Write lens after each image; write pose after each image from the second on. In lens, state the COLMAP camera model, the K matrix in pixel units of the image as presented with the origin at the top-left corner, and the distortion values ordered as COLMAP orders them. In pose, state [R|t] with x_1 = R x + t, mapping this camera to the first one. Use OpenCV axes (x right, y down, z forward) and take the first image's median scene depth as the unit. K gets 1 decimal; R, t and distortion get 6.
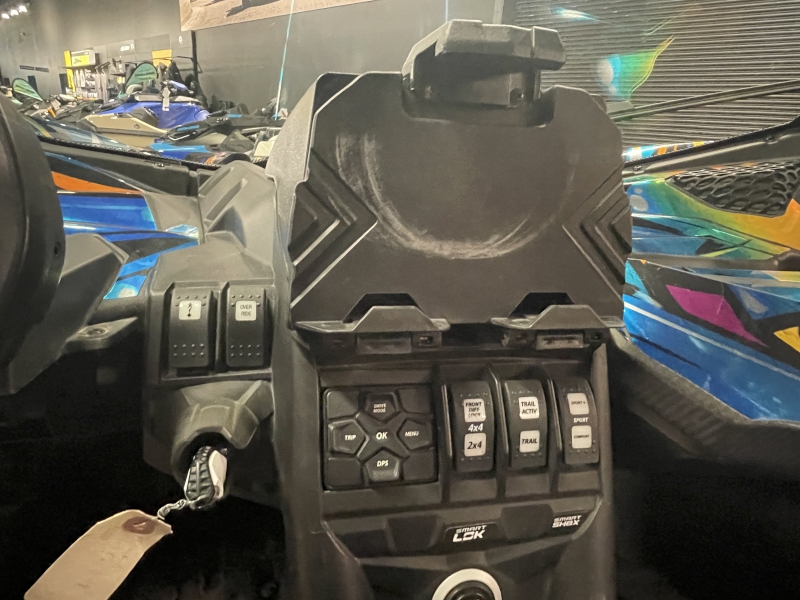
lens RADIAL K [[473.6, 0, 384.5], [0, 473.6, 299.6], [0, 0, 1]] dist [-0.003021, -0.000844]
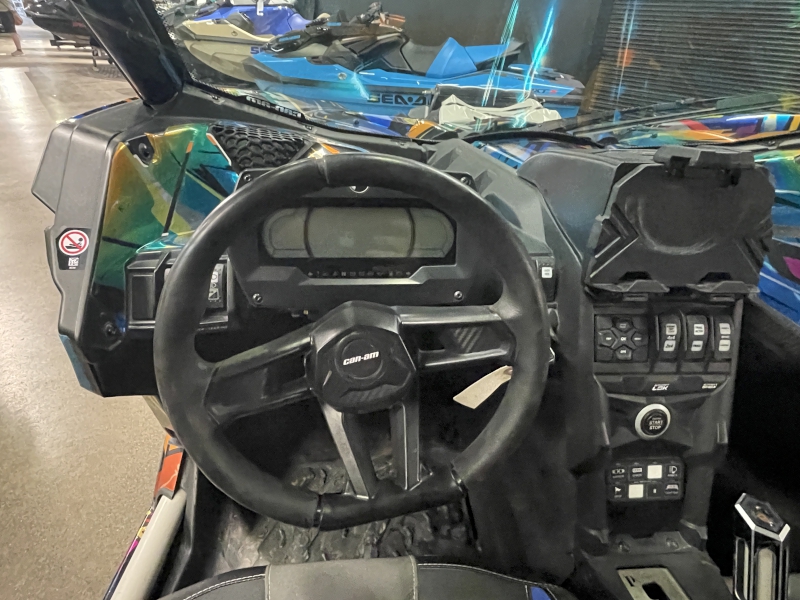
lens RADIAL K [[469.3, 0, 400.0], [0, 469.3, 300.0], [0, 0, 1]] dist [0.001838, 0.001651]
pose [[0.992605, 0.047266, -0.111808, -0.717536], [-0.024893, 0.980763, 0.193610, -0.239367], [0.118808, -0.189395, 0.974687, -1.029959]]
